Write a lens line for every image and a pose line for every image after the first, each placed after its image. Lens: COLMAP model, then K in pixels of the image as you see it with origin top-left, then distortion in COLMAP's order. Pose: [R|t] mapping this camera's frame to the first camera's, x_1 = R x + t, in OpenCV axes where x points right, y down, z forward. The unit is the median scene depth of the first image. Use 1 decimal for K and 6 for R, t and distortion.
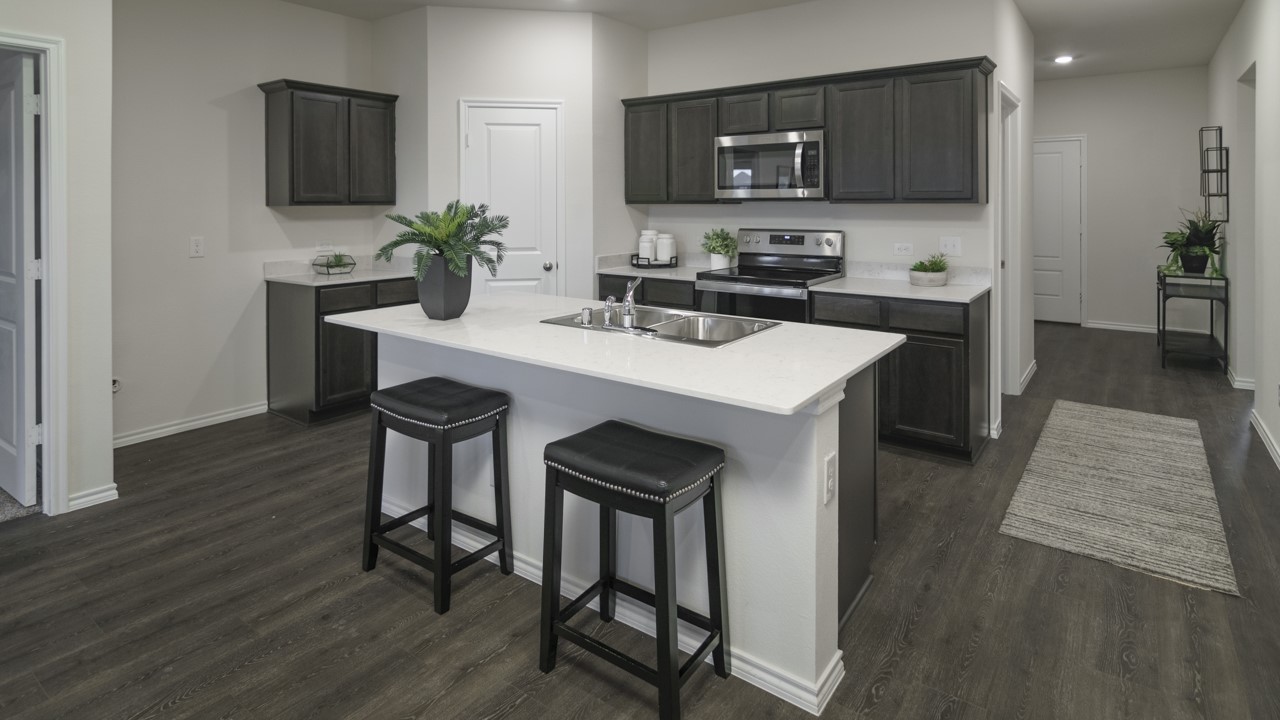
lens RADIAL K [[685.3, 0, 626.9], [0, 685.3, 355.0], [0, 0, 1]] dist [0.000207, -0.000045]
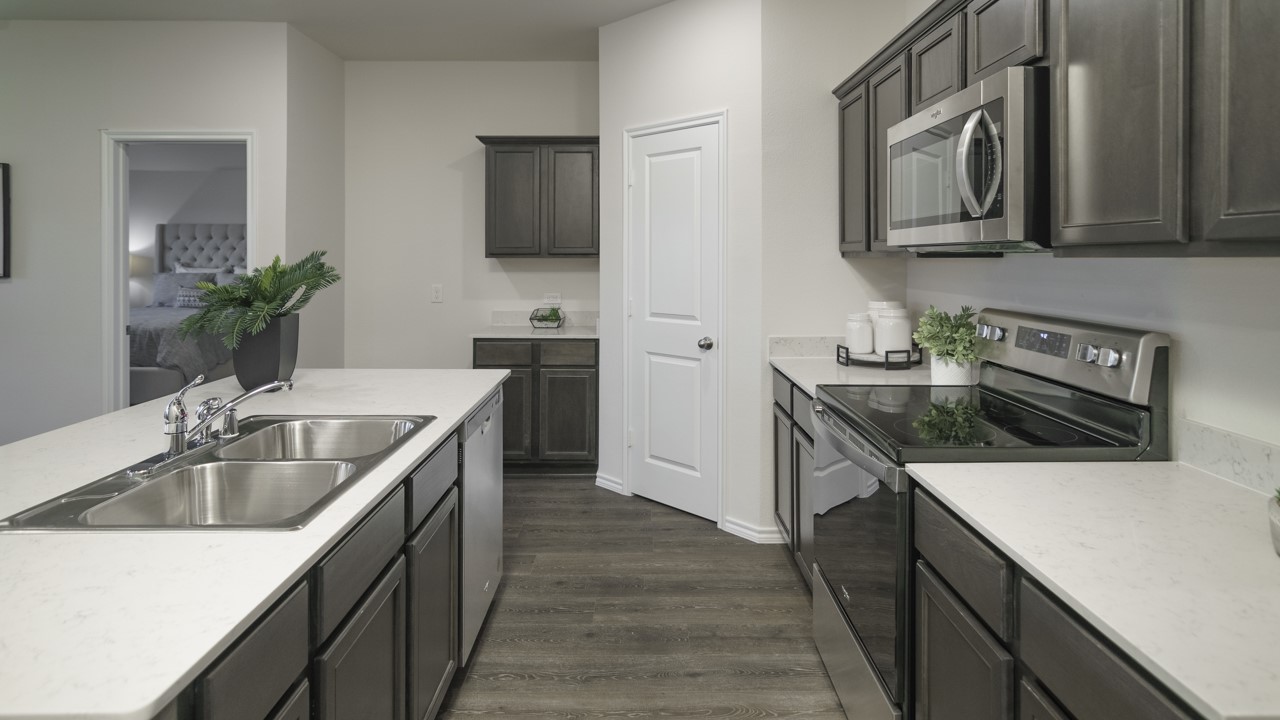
lens RADIAL K [[685.3, 0, 640.9], [0, 685.3, 356.2], [0, 0, 1]] dist [0.000207, -0.000045]
pose [[0.577098, 0.120433, -0.807746, 0.434796], [-0.176170, 0.984138, 0.020867, -0.122976], [0.797447, 0.130258, 0.589161, 0.546104]]
